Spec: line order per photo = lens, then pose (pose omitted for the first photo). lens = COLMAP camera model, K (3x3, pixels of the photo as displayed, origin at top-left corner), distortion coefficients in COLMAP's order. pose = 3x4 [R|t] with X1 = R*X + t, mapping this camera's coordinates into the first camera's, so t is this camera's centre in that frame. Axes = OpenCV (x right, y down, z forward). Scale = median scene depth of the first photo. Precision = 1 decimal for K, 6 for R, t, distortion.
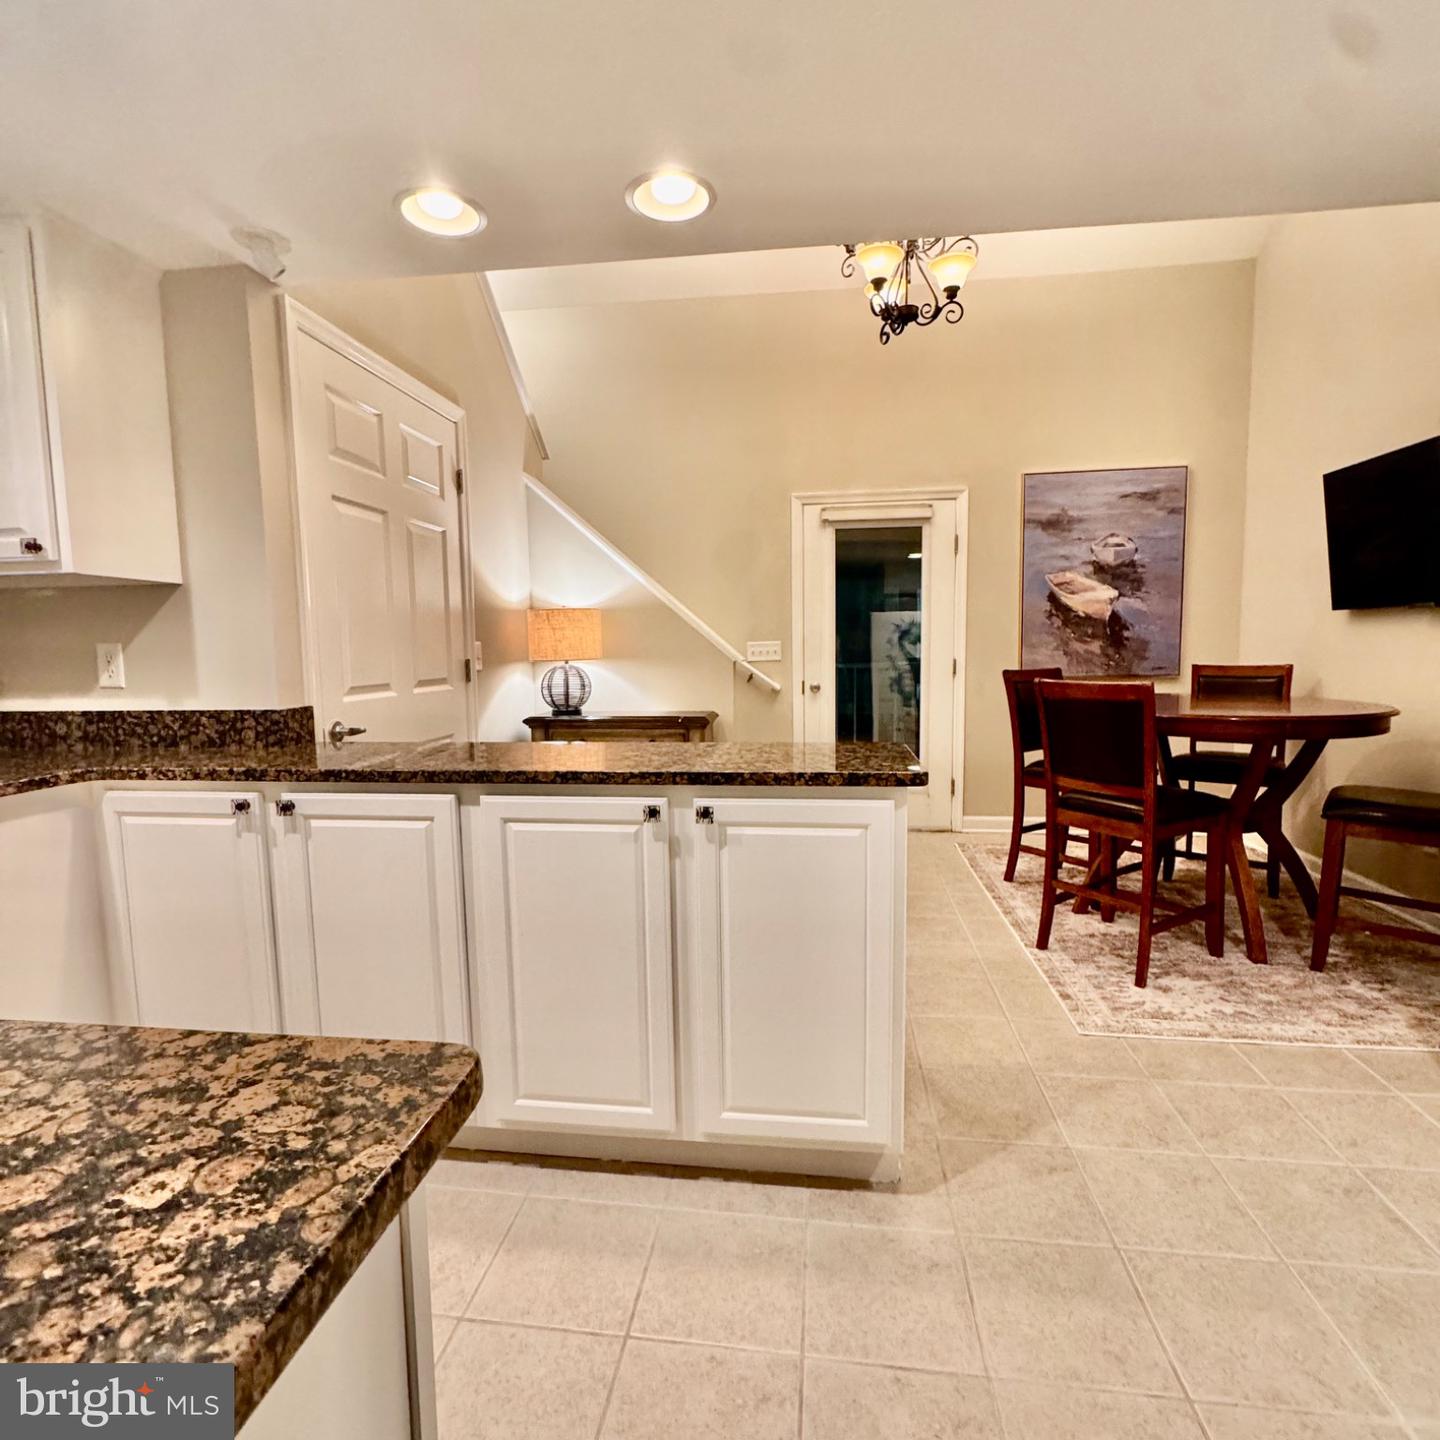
lens RADIAL K [[766.1, 0, 721.9], [0, 766.1, 715.8], [0, 0, 1]] dist [-0.001322, -0.000193]
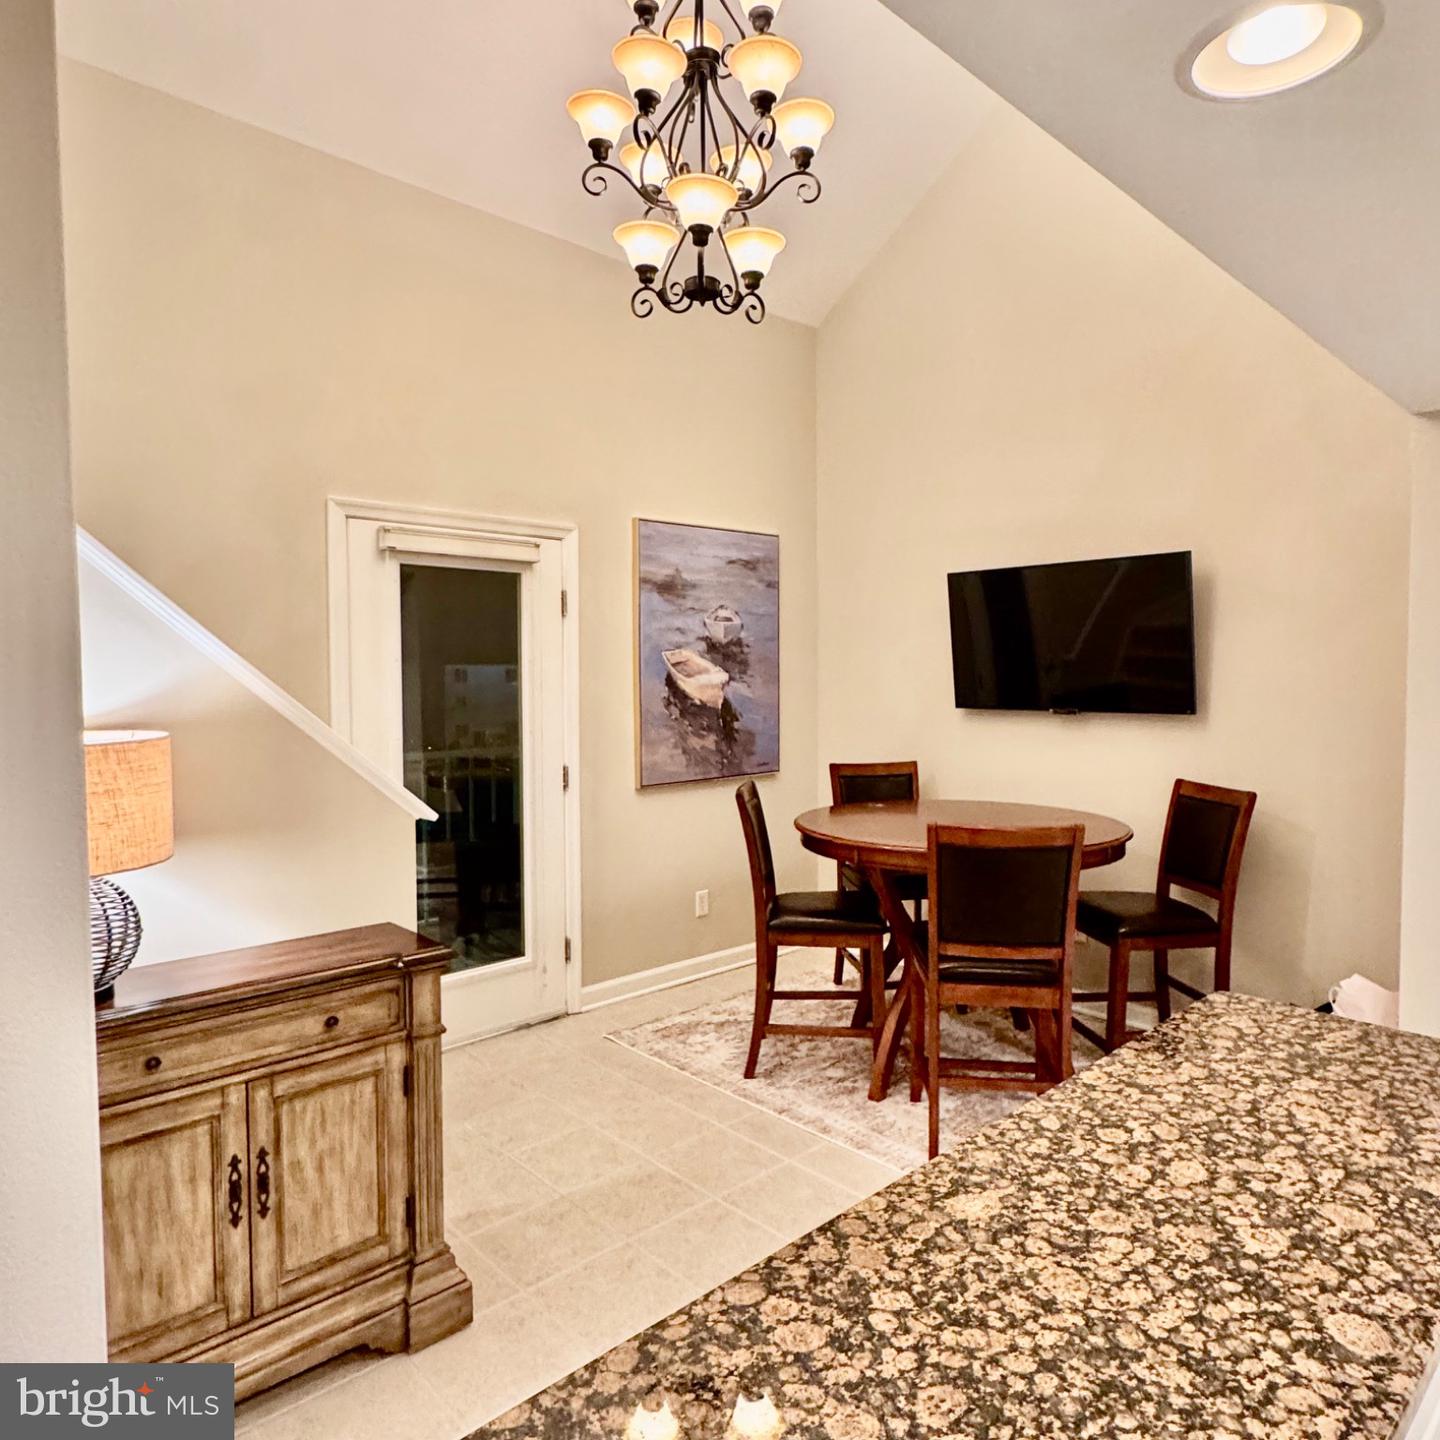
lens RADIAL K [[975.6, 0, 728.7], [0, 975.6, 713.5], [0, 0, 1]] dist [0.001492, -0.005365]
pose [[0.636089, -0.020500, 0.771343, -0.300851], [0.066196, 0.997411, -0.028080, -0.092102], [-0.768771, 0.068922, 0.635799, 0.336053]]
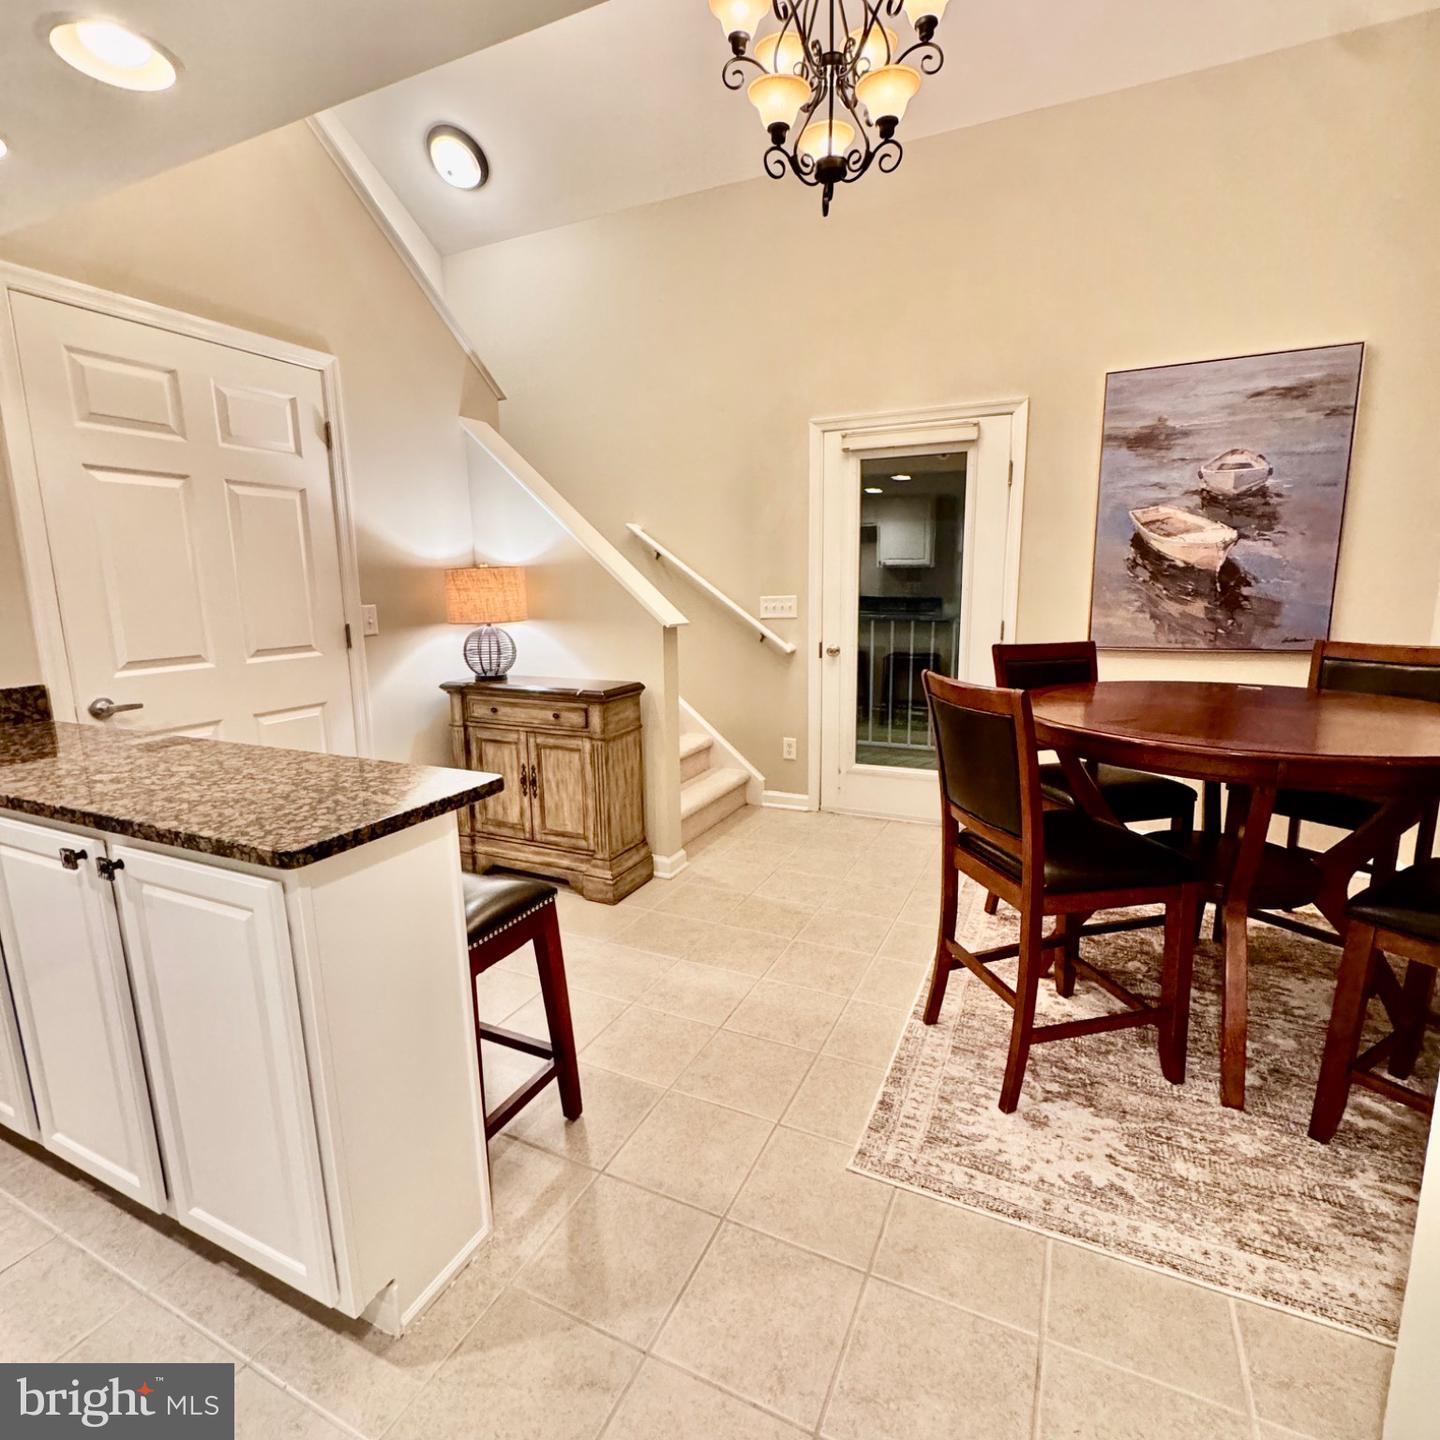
lens RADIAL K [[766.1, 0, 720.7], [0, 766.1, 716.7], [0, 0, 1]] dist [-0.001322, -0.000193]
pose [[0.950915, 0.056453, -0.304259, 0.288159], [-0.029119, 0.995180, 0.093640, -0.043213], [0.308079, -0.080184, 0.947976, 0.156300]]
